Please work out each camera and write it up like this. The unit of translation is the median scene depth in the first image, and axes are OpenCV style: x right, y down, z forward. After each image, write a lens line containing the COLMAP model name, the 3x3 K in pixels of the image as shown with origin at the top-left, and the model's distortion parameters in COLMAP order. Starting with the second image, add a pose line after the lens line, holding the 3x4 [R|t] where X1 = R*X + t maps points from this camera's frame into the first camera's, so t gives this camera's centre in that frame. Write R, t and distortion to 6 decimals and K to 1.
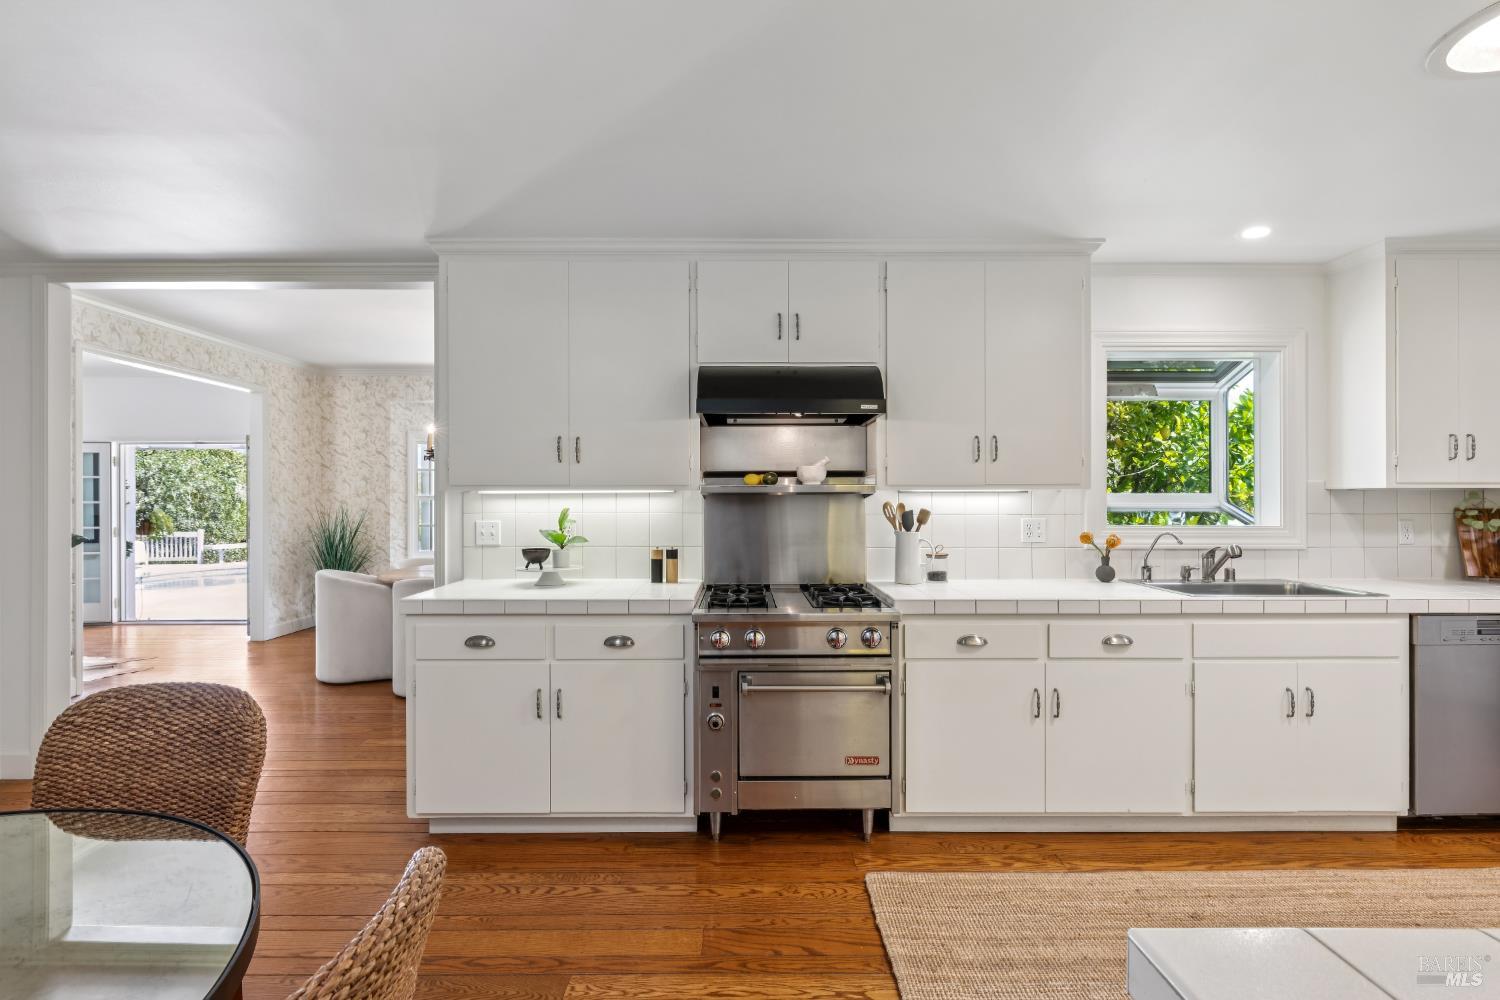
lens RADIAL K [[713.8, 0, 747.2], [0, 713.8, 496.9], [0, 0, 1]] dist [0.002870, 0.000239]
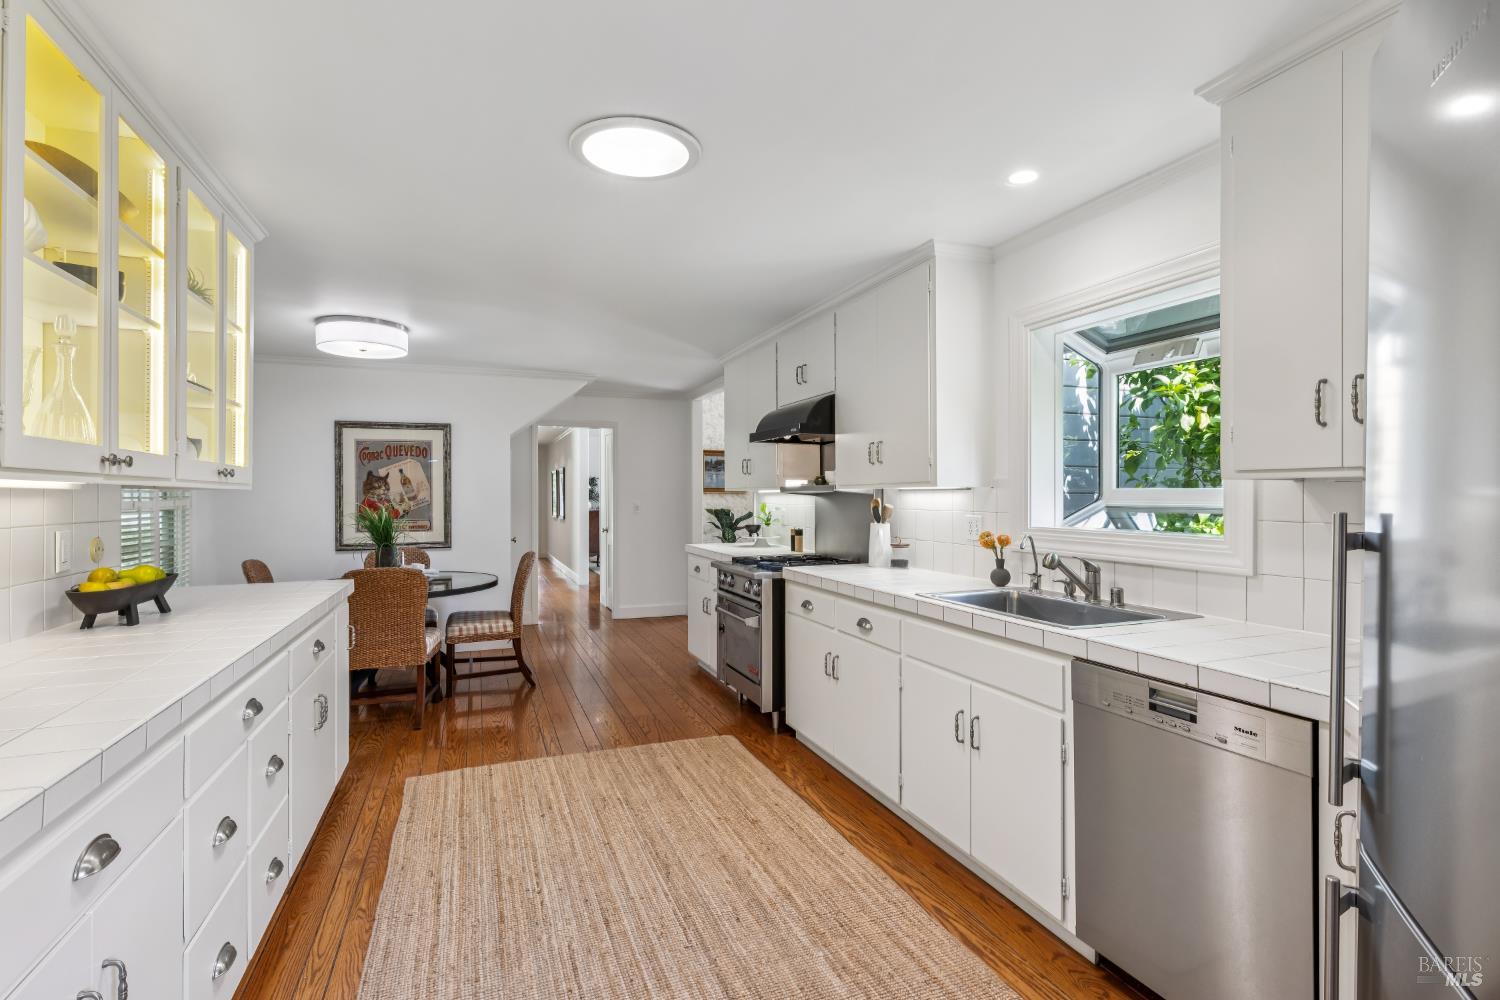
lens RADIAL K [[713.8, 0, 750.3], [0, 713.8, 493.9], [0, 0, 1]] dist [0.002870, 0.000239]
pose [[0.351954, -0.001174, -0.936016, 1.424718], [0.001937, 0.999998, -0.000526, 0.000066], [0.936015, -0.001628, 0.351956, 0.425181]]
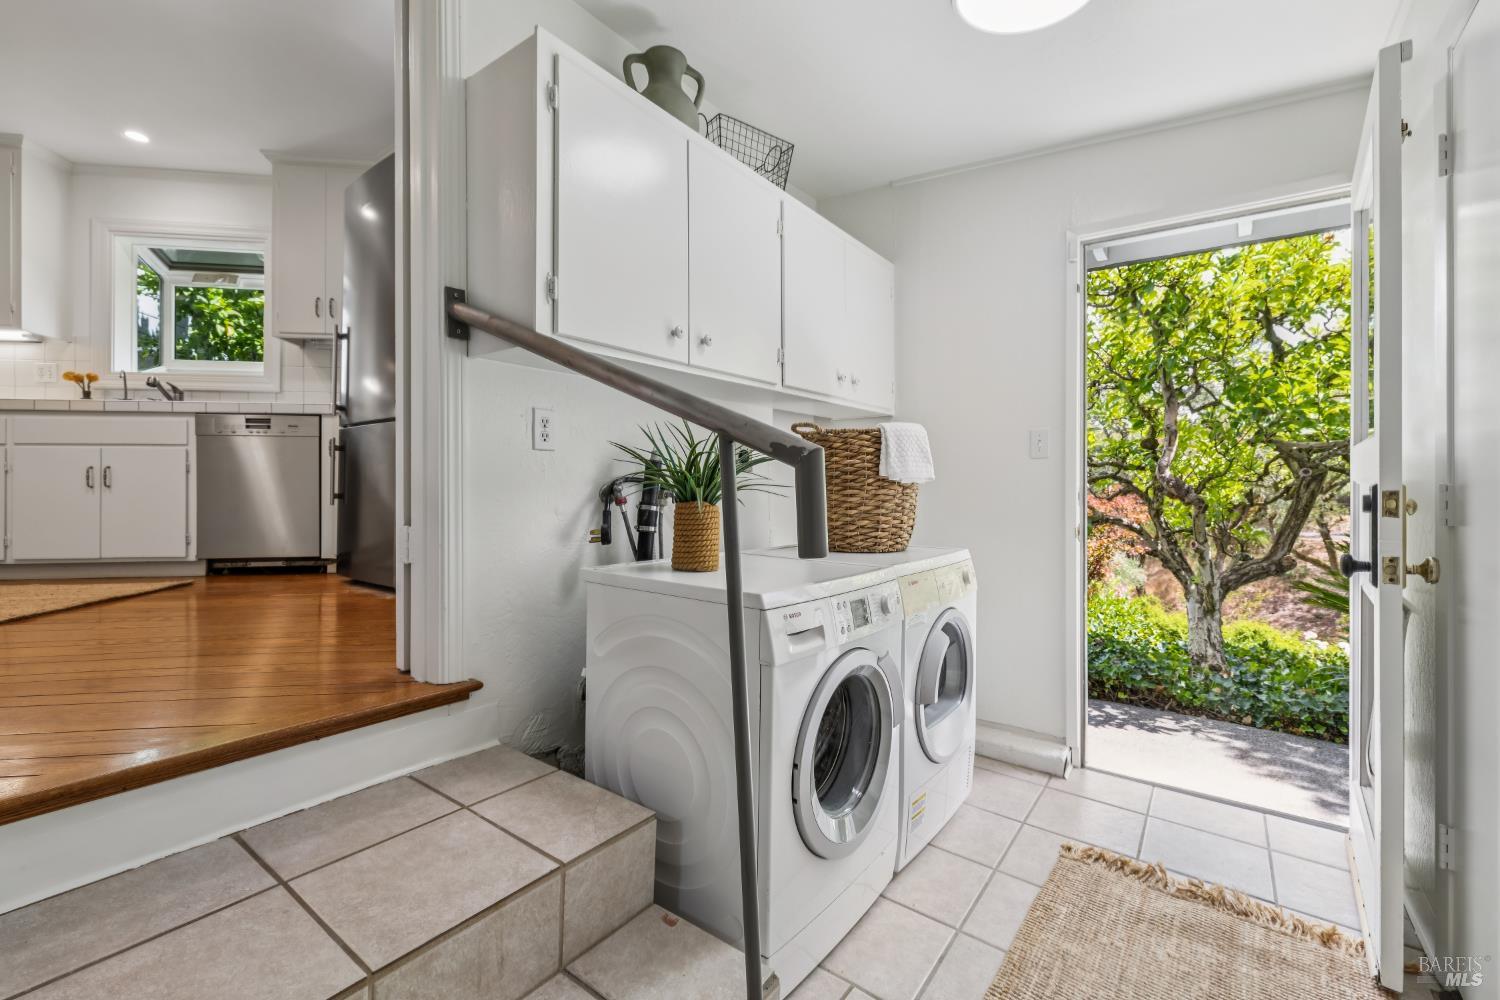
lens RADIAL K [[647.3, 0, 751.9], [0, 647.3, 485.9], [0, 0, 1]] dist [0.002401, 0.000564]
pose [[0.991962, 0.002457, 0.126513, 1.750623], [-0.002229, 0.999996, -0.001943, 0.289389], [-0.126517, 0.001645, 0.991963, -0.348487]]
